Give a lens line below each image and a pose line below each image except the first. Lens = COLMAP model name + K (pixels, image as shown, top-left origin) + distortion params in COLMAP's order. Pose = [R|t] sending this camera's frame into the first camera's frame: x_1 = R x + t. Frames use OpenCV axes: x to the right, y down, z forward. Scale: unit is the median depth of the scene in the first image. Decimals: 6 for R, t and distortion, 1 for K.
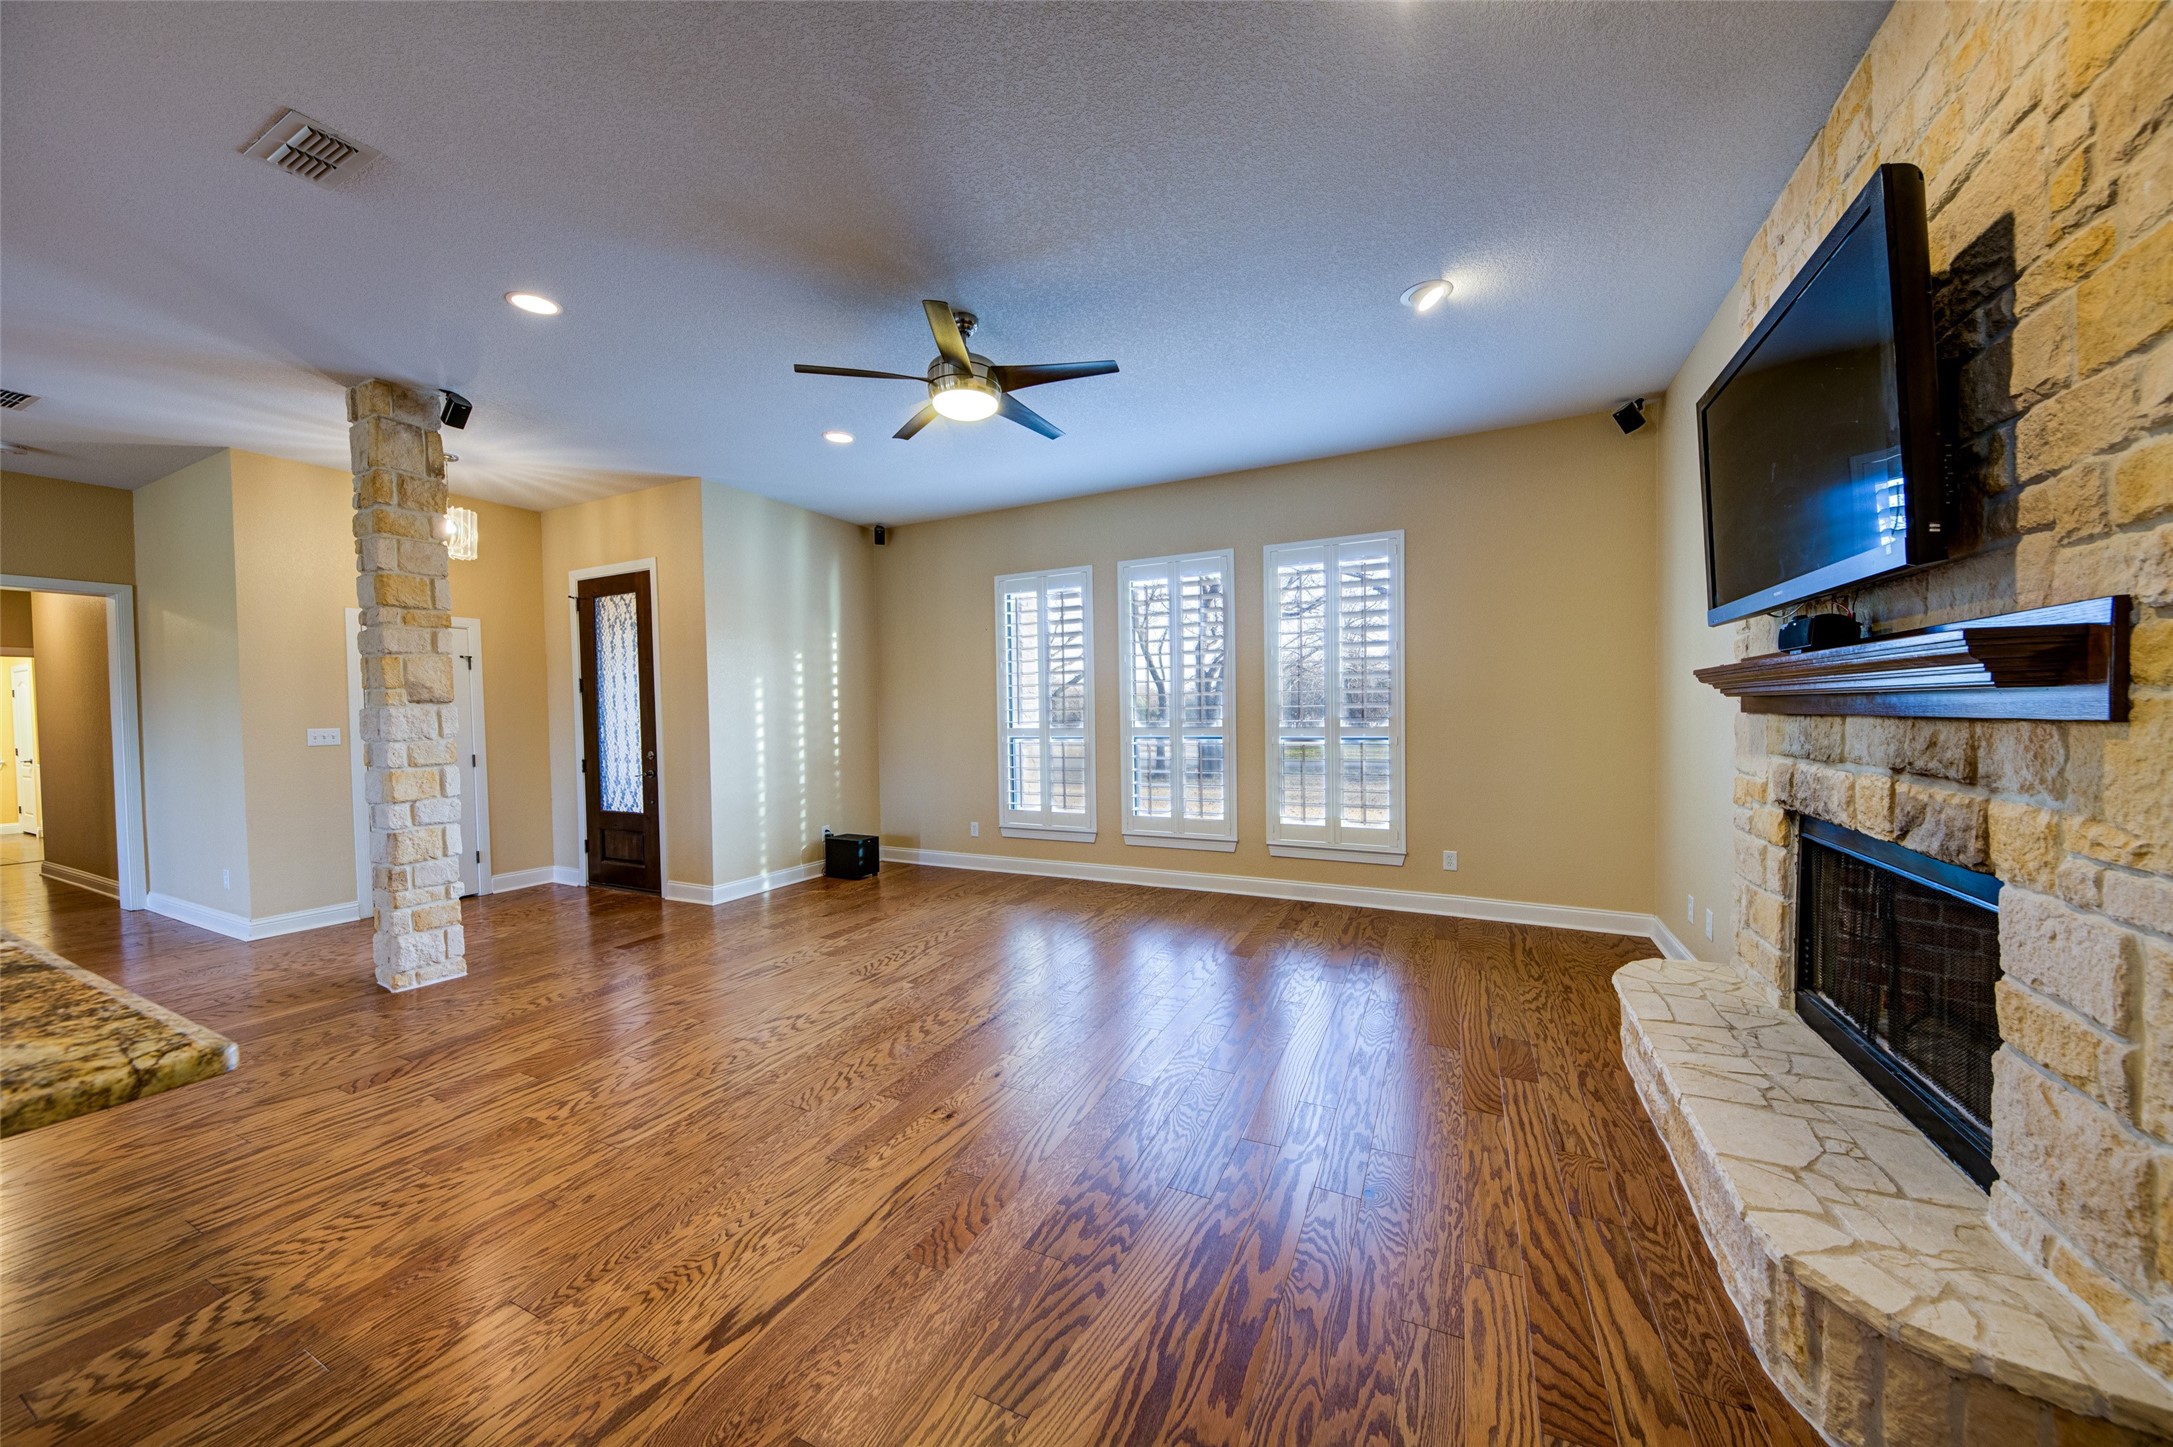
lens RADIAL K [[755.0, 0, 1098.5], [0, 755.0, 731.5], [0, 0, 1]] dist [0.019095, -0.008126]
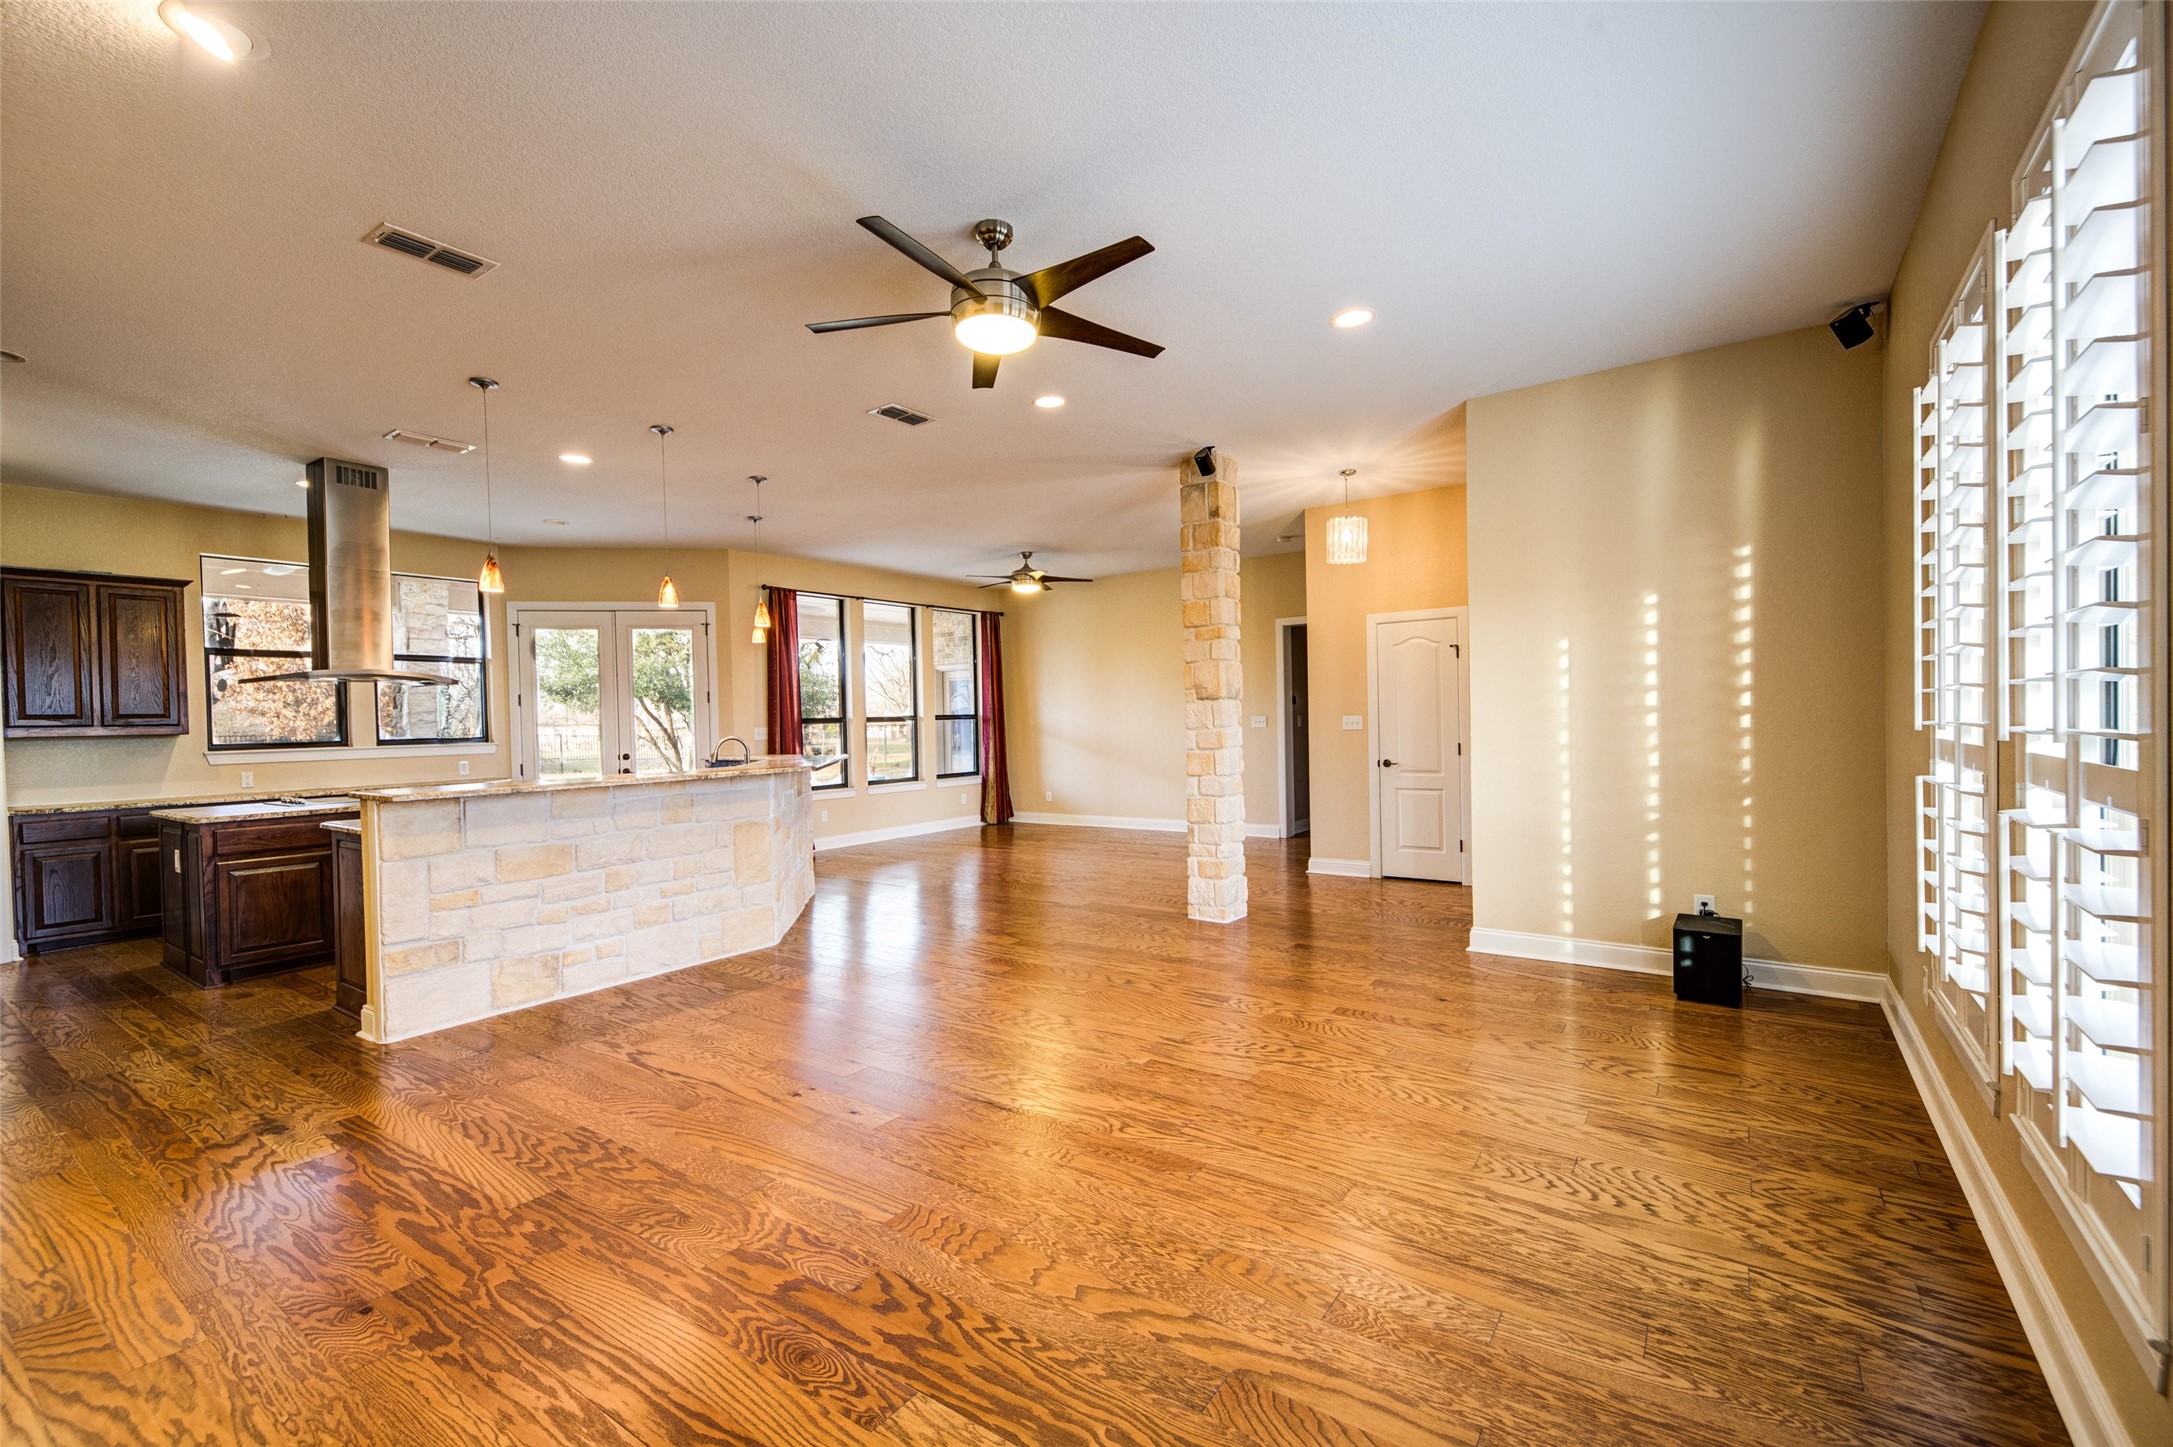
lens RADIAL K [[908.4, 0, 1086.5], [0, 908.4, 723.5], [0, 0, 1]] dist [0.027338, -0.009221]
pose [[-0.169511, 0.026106, -0.985182, 0.827021], [-0.001158, 0.999643, 0.026688, -0.049916], [0.985528, 0.005665, -0.169421, 1.333210]]
